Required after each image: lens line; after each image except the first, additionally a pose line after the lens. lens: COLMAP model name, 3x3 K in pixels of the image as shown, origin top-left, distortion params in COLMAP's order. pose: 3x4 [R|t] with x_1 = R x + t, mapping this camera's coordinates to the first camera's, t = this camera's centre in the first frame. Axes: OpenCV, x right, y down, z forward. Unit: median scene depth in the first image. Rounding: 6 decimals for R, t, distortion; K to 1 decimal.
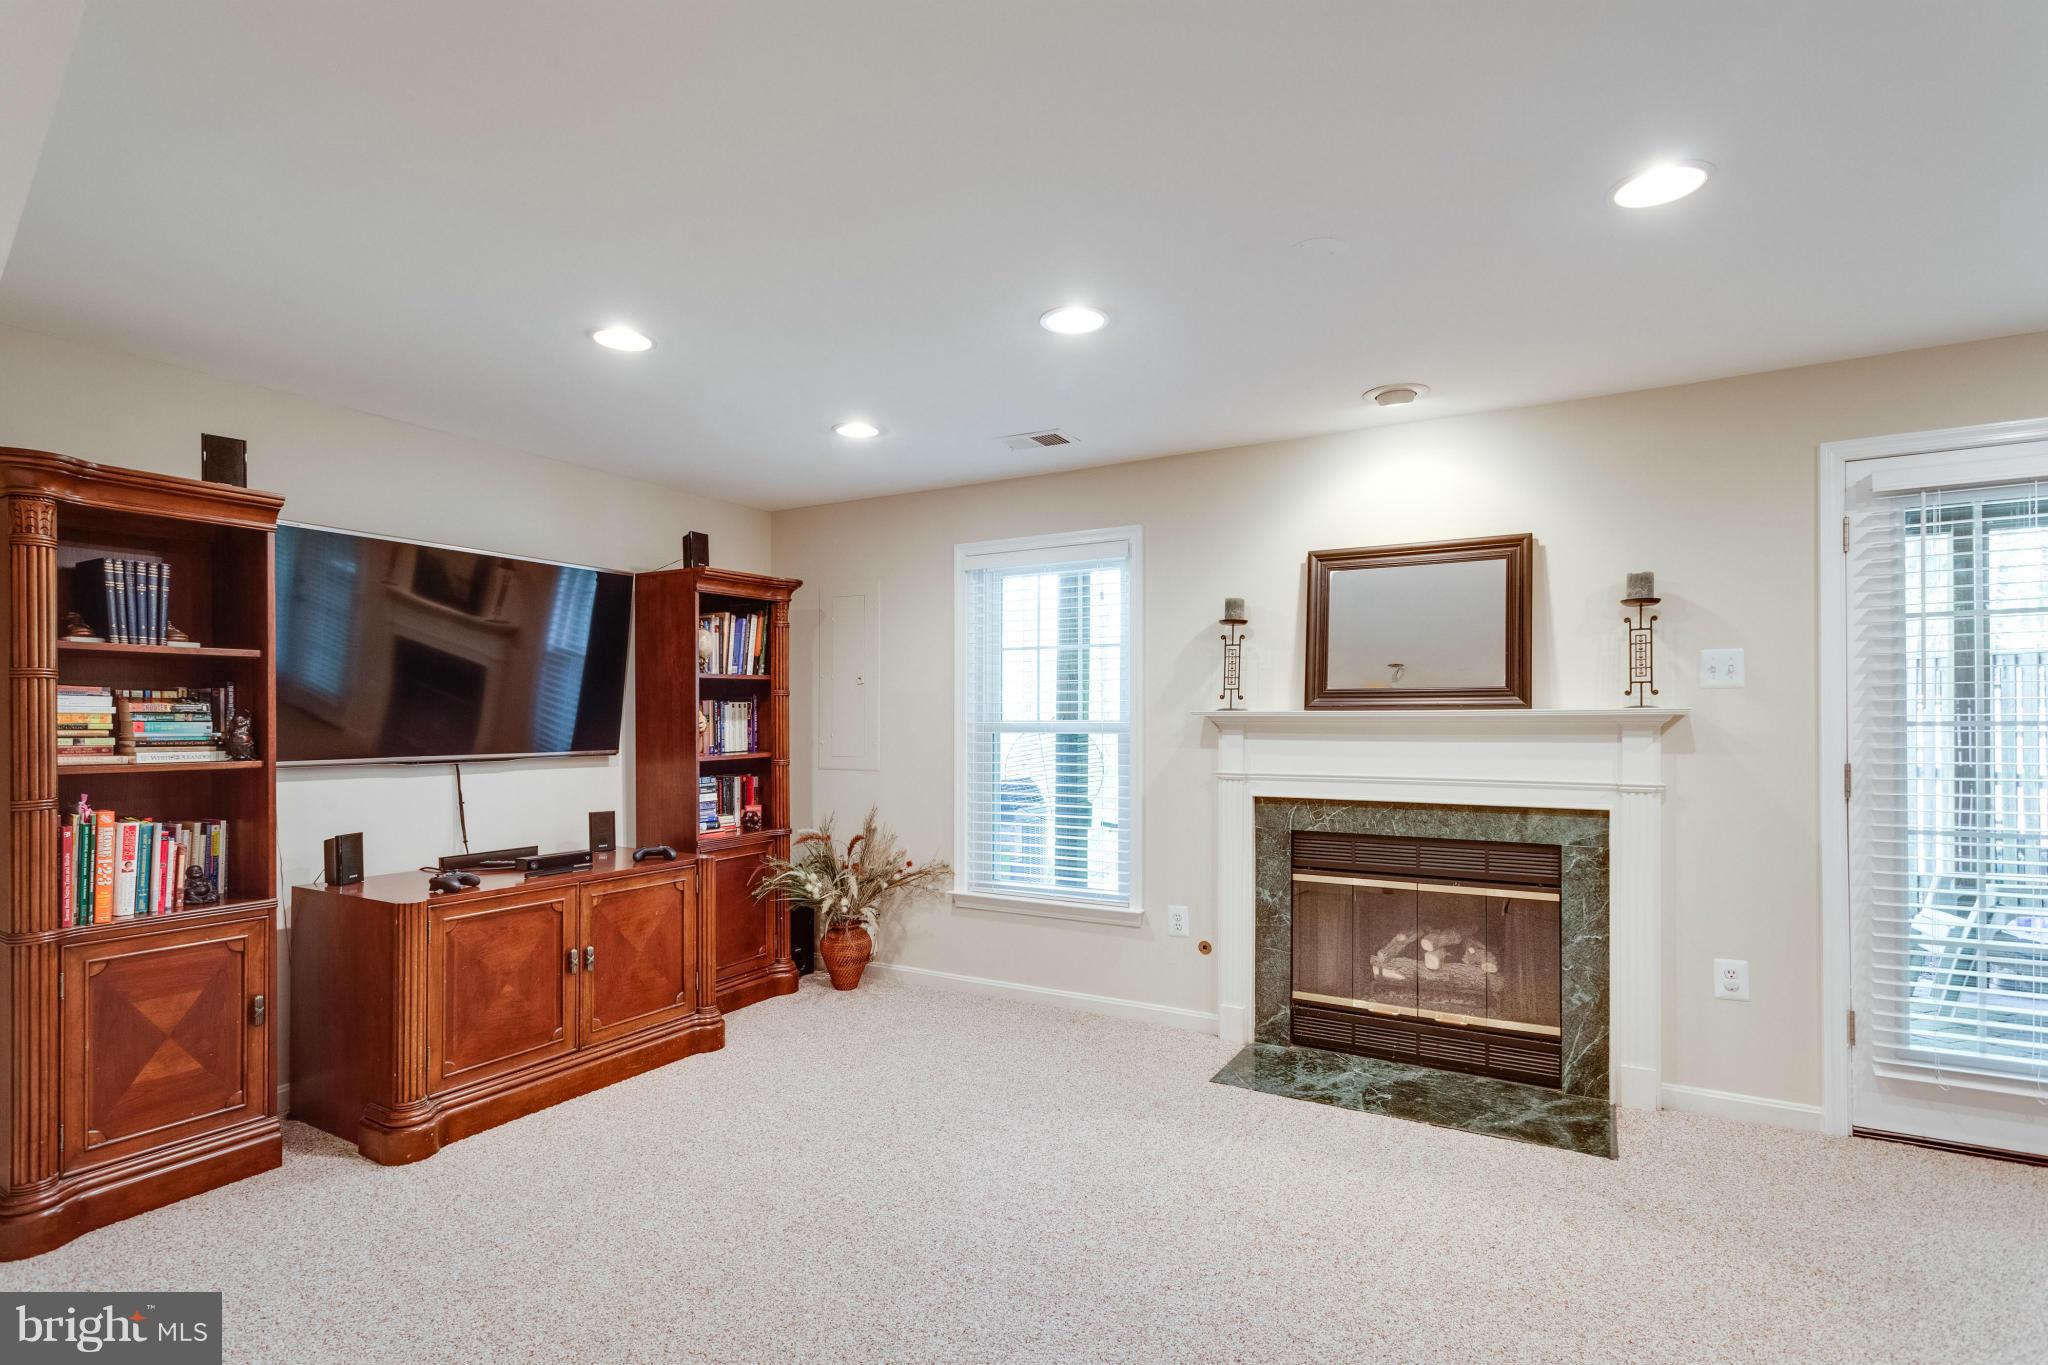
lens RADIAL K [[1003.7, 0, 997.5], [0, 1003.7, 713.1], [0, 0, 1]] dist [0.004506, 0.000310]
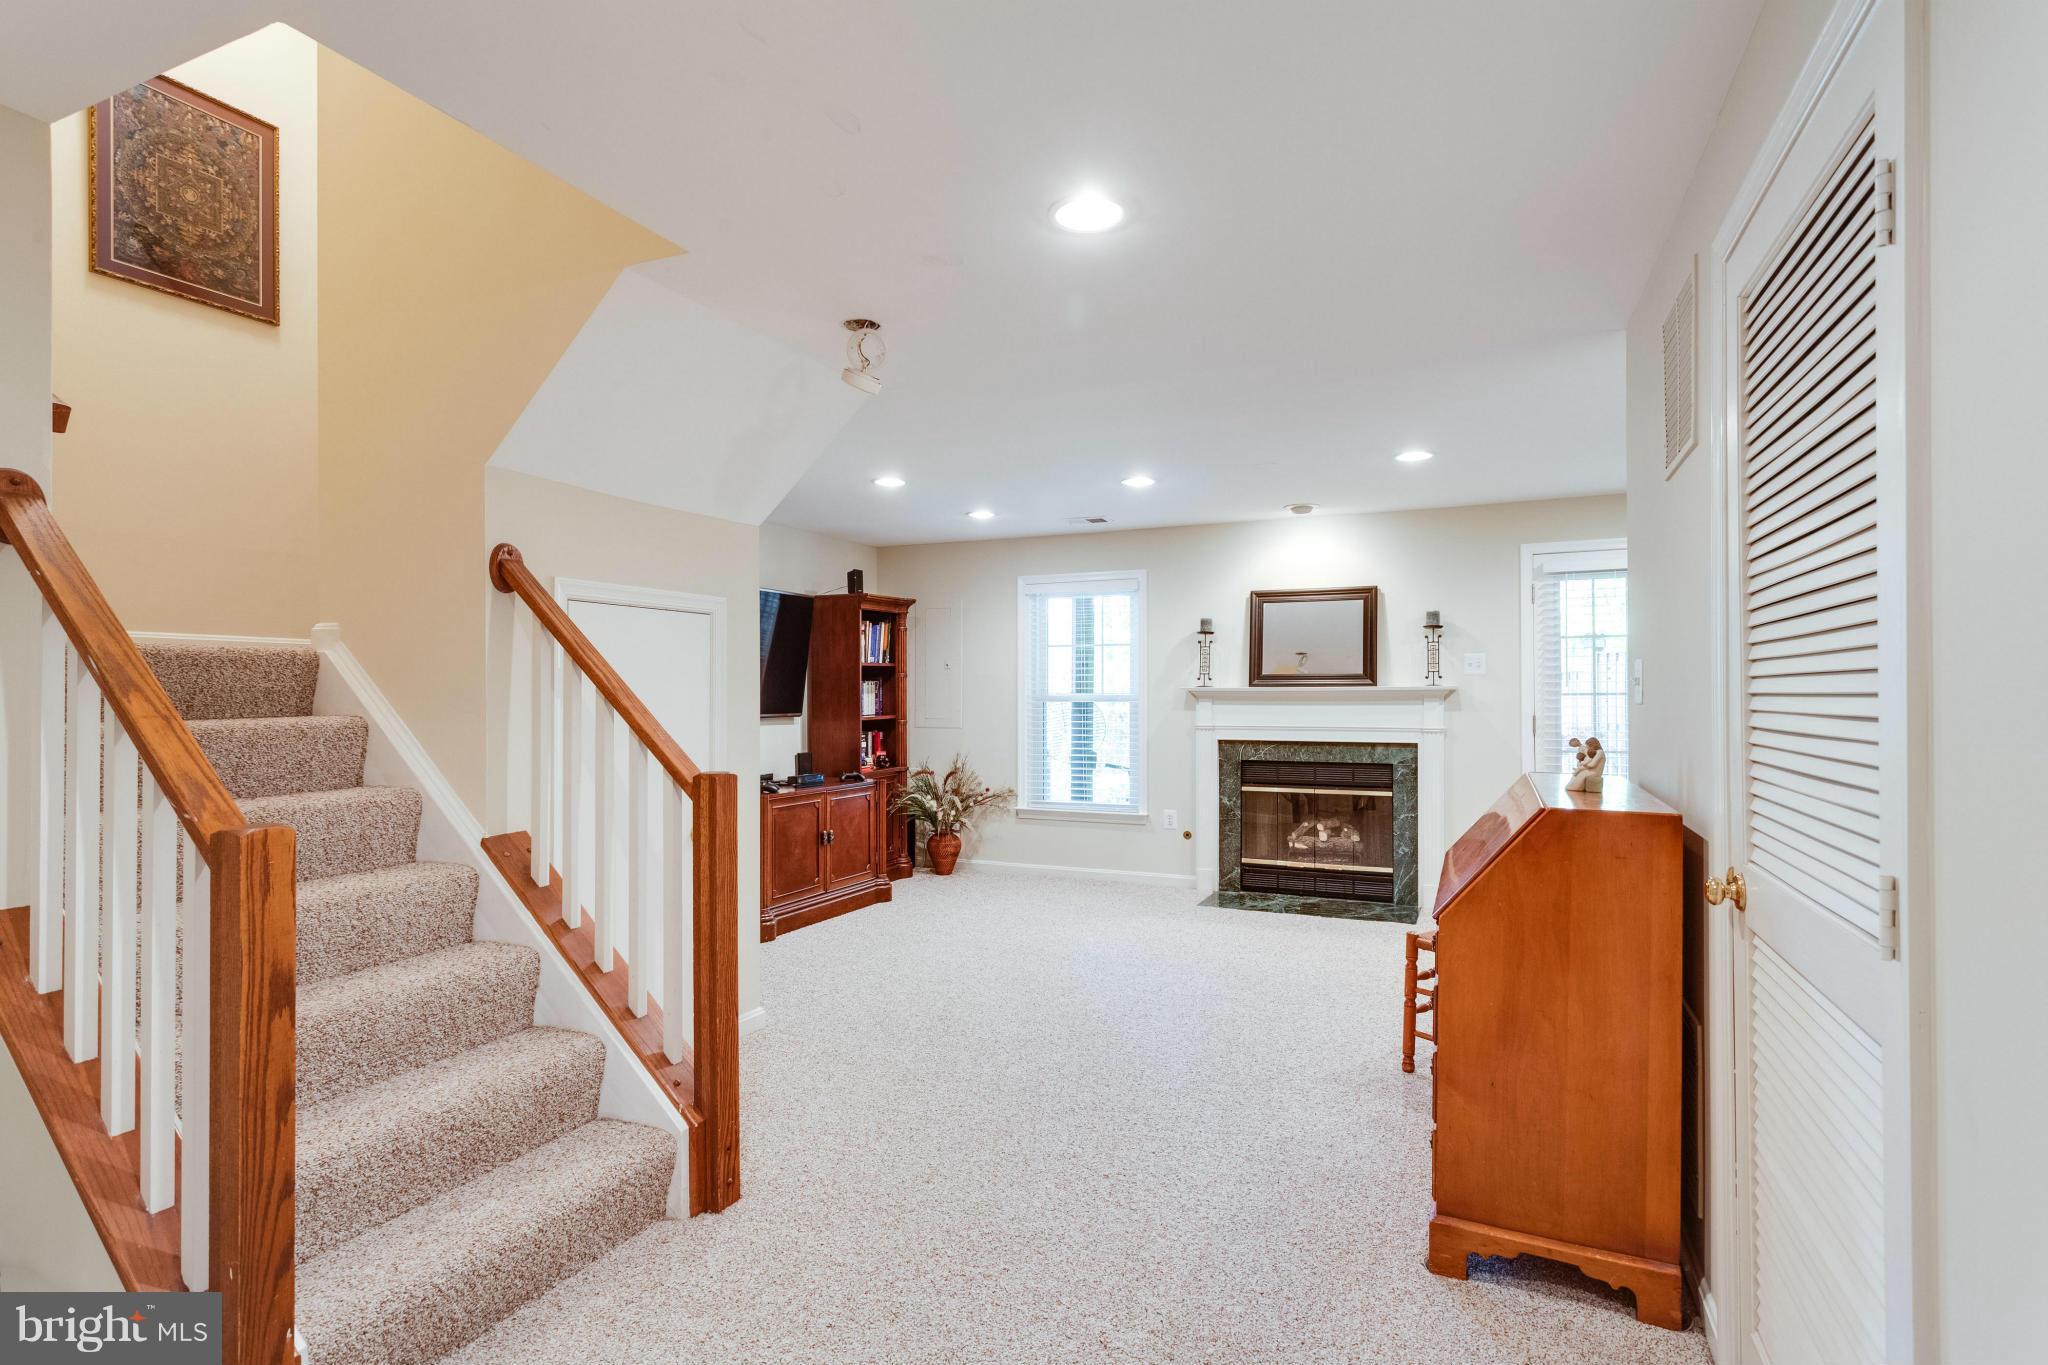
lens RADIAL K [[1002.3, 0, 1017.8], [0, 1002.3, 680.2], [0, 0, 1]] dist [0.000207, 0.000401]
pose [[0.994608, 0.000801, 0.103700, -0.239369], [0.000032, 0.999968, -0.008035, -0.000845], [-0.103703, 0.007995, 0.994576, -0.591540]]
